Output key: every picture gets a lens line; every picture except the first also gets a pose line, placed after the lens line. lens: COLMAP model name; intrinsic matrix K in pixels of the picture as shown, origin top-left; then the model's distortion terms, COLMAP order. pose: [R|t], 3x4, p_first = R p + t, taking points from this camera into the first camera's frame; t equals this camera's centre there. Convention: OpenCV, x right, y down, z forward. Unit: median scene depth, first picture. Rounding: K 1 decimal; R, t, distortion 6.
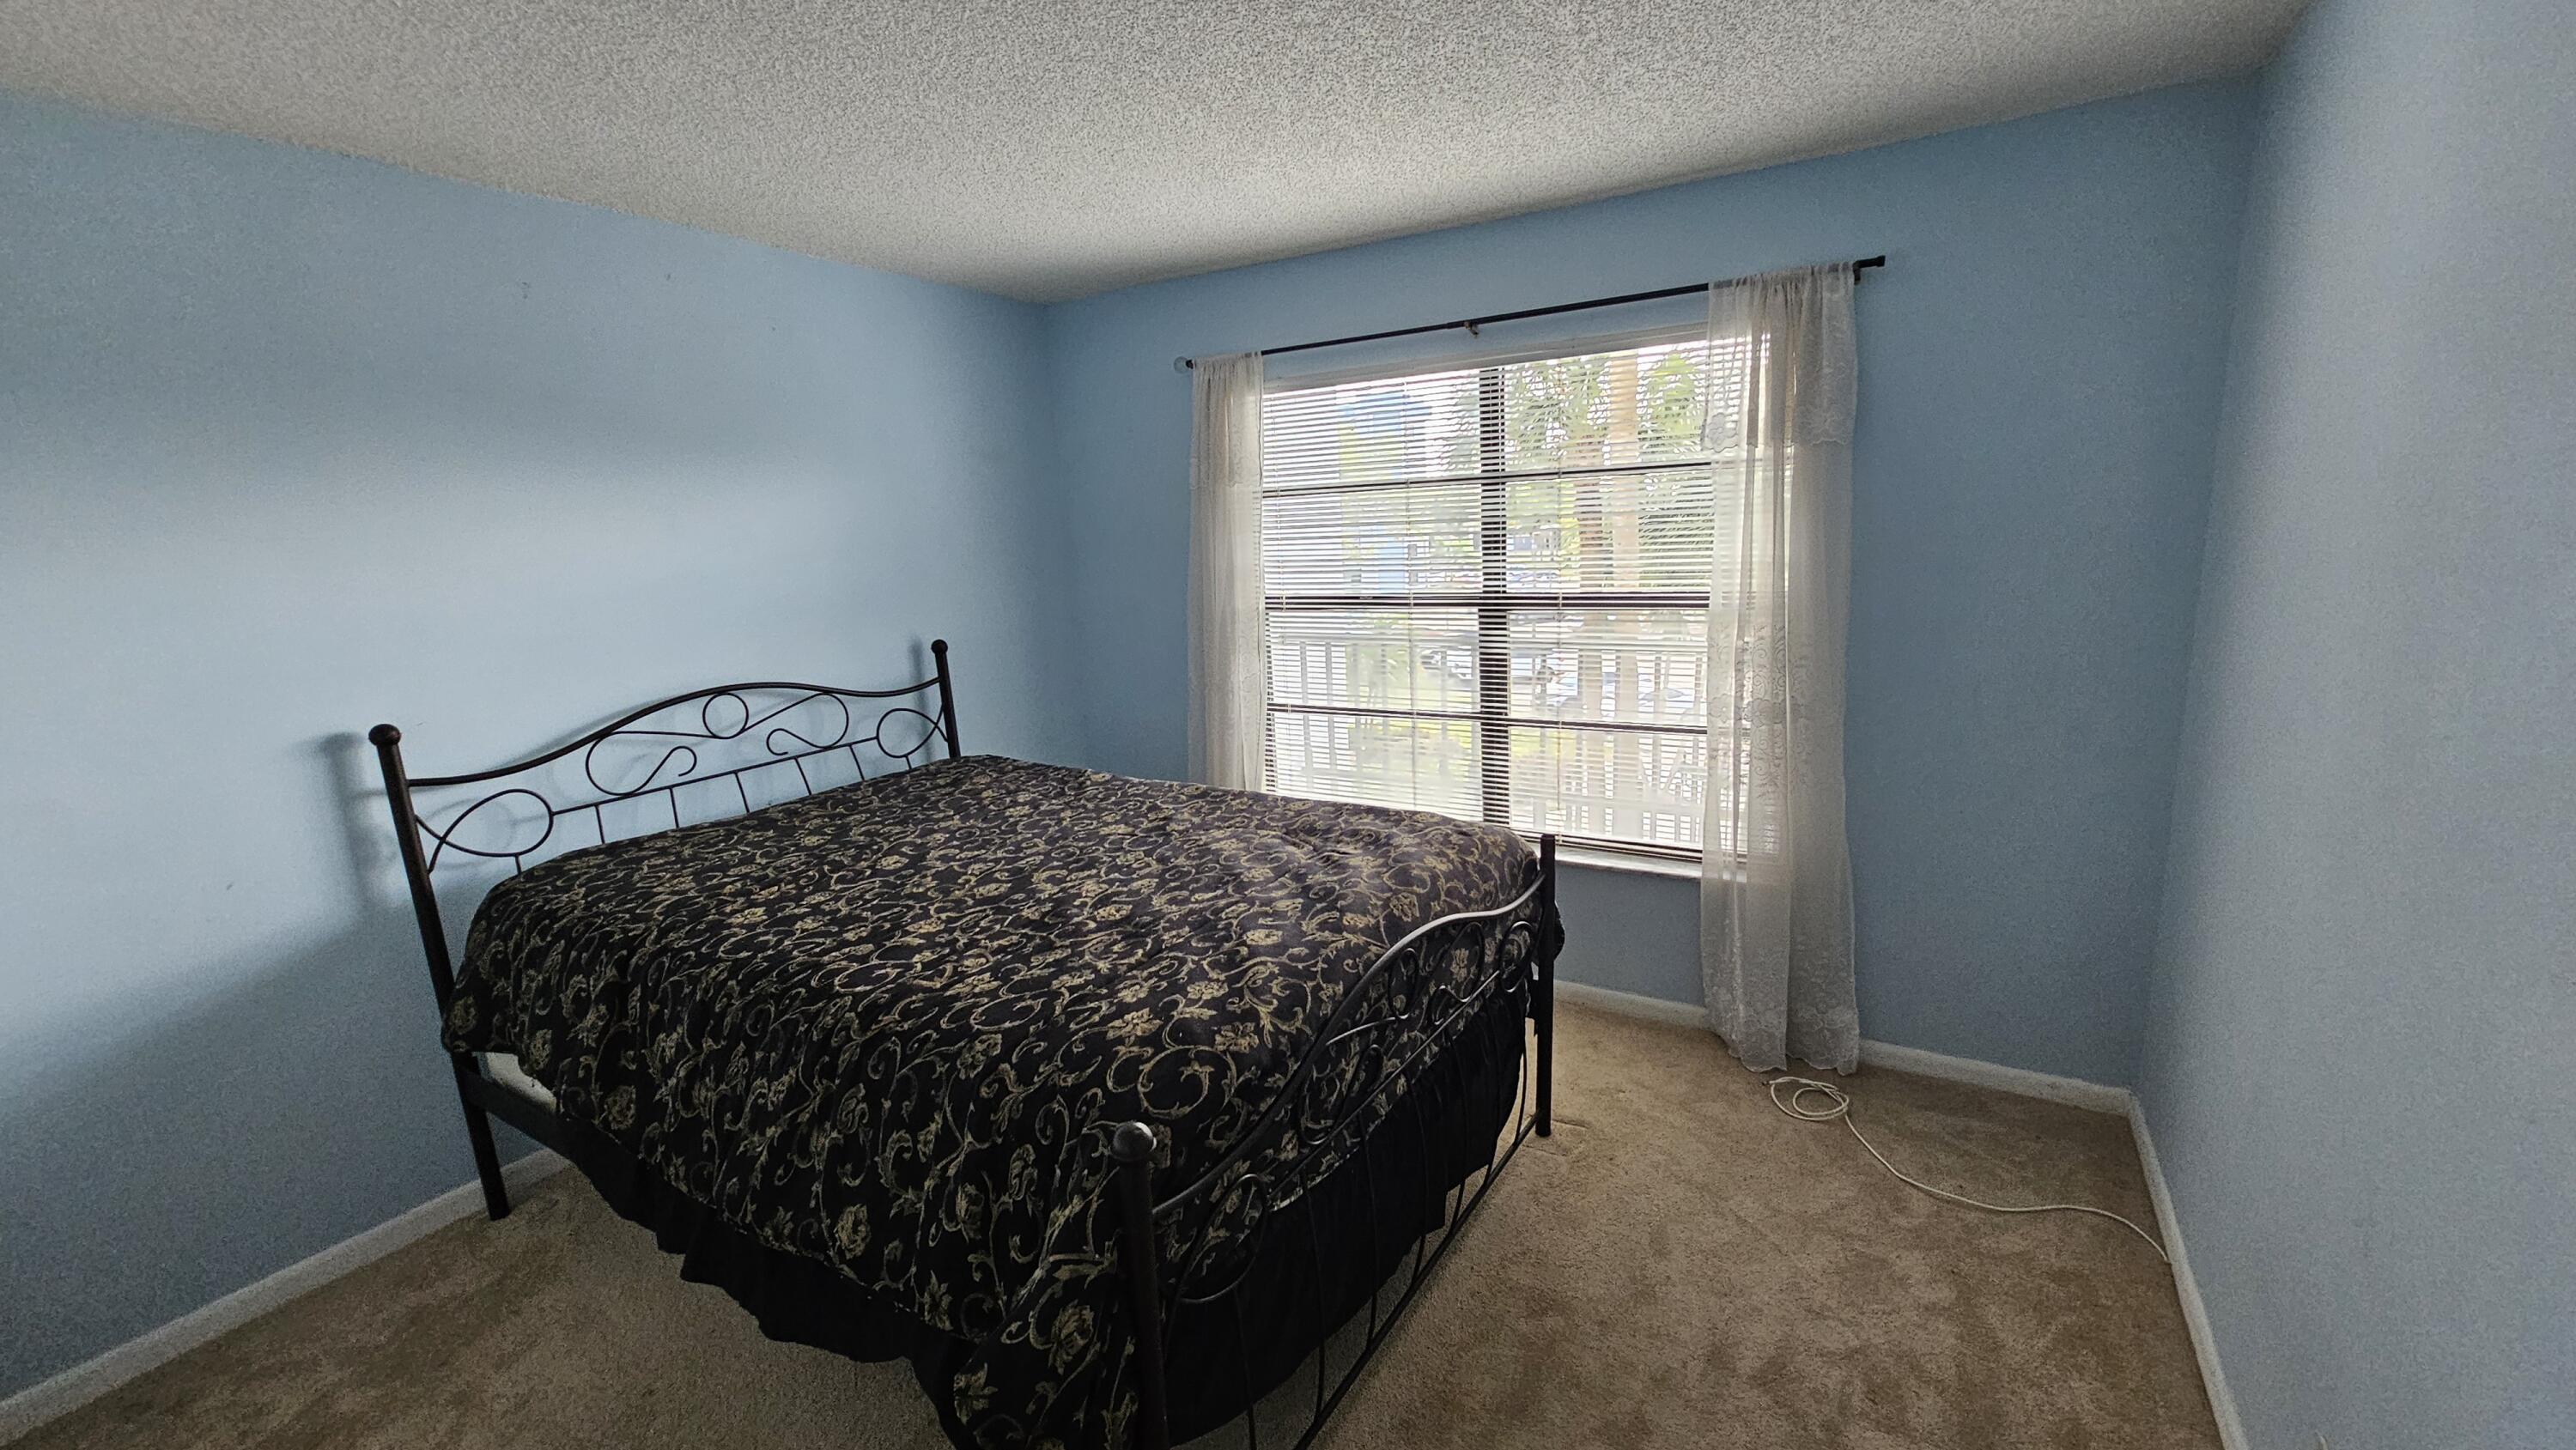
lens RADIAL K [[1040.2, 0, 1294.2], [0, 1040.2, 735.5], [0, 0, 1]] dist [0.000928, 0.000000]
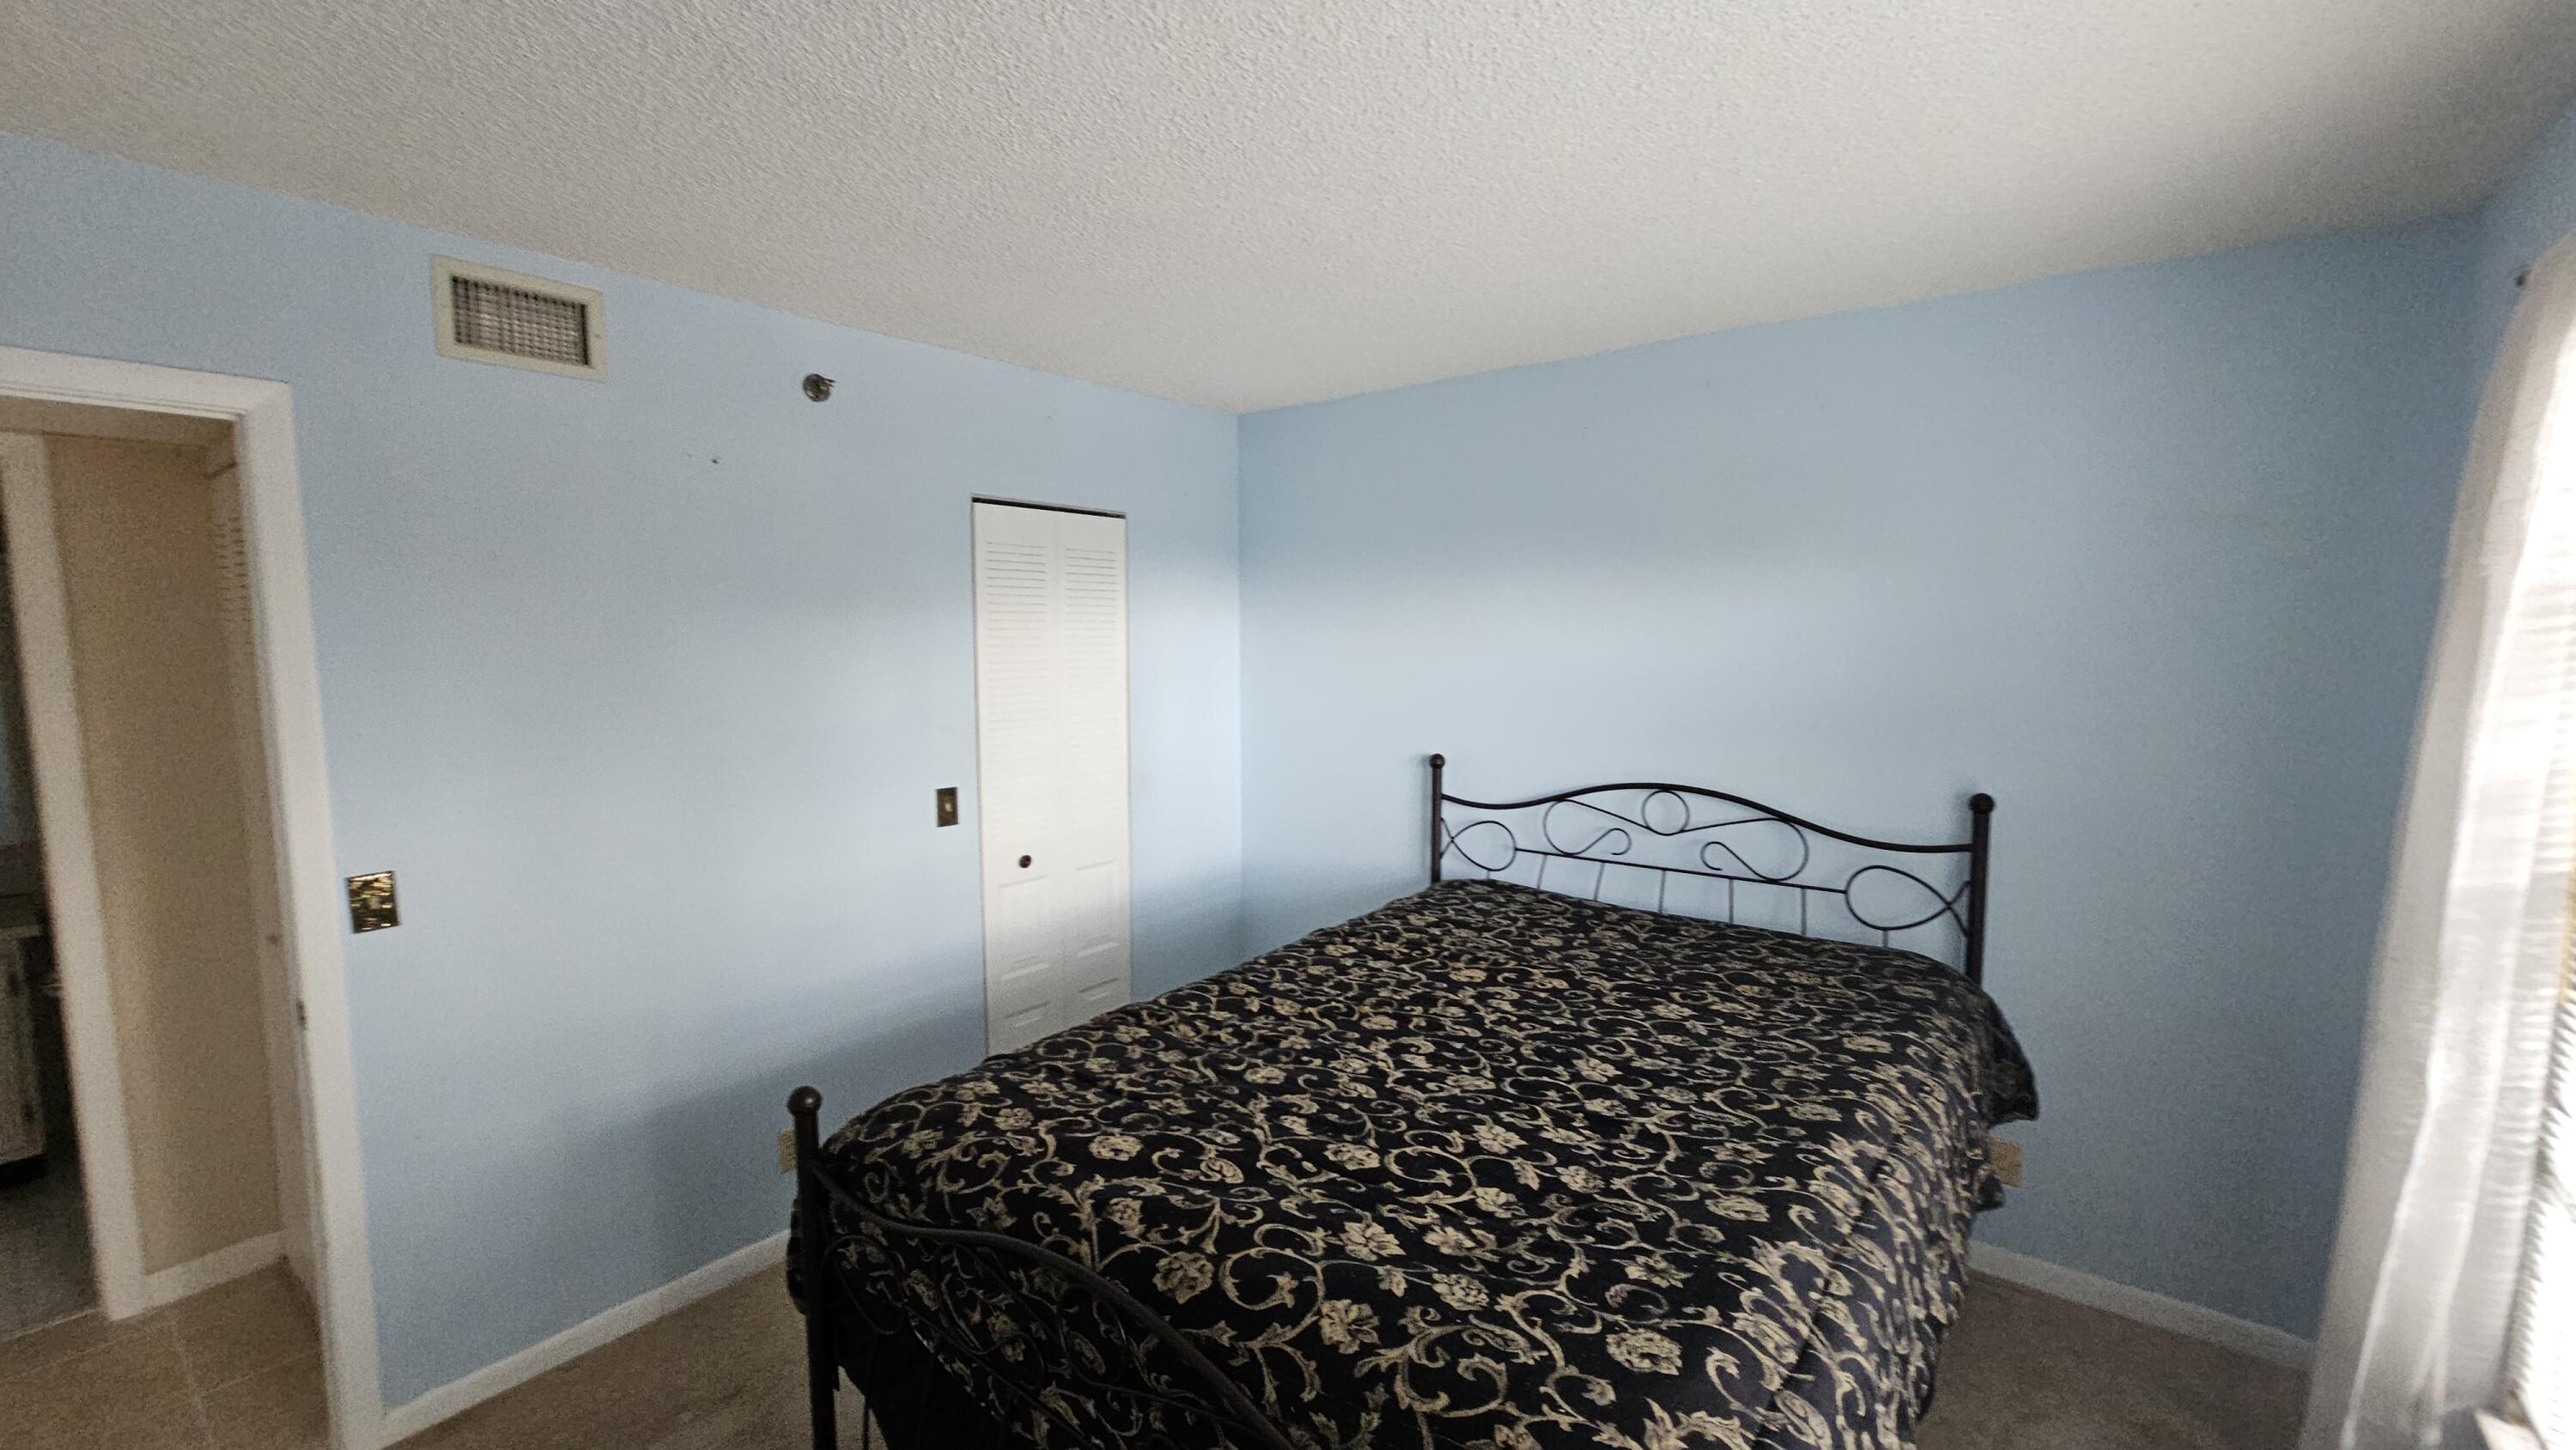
lens RADIAL K [[1040.2, 0, 1288.7], [0, 1040.2, 730.2], [0, 0, 1]] dist [0.000928, 0.000000]
pose [[-0.109955, 0.141772, -0.983774, 0.556563], [-0.190817, 0.968353, 0.160877, -0.224353], [0.975448, 0.205410, -0.079422, 0.853807]]
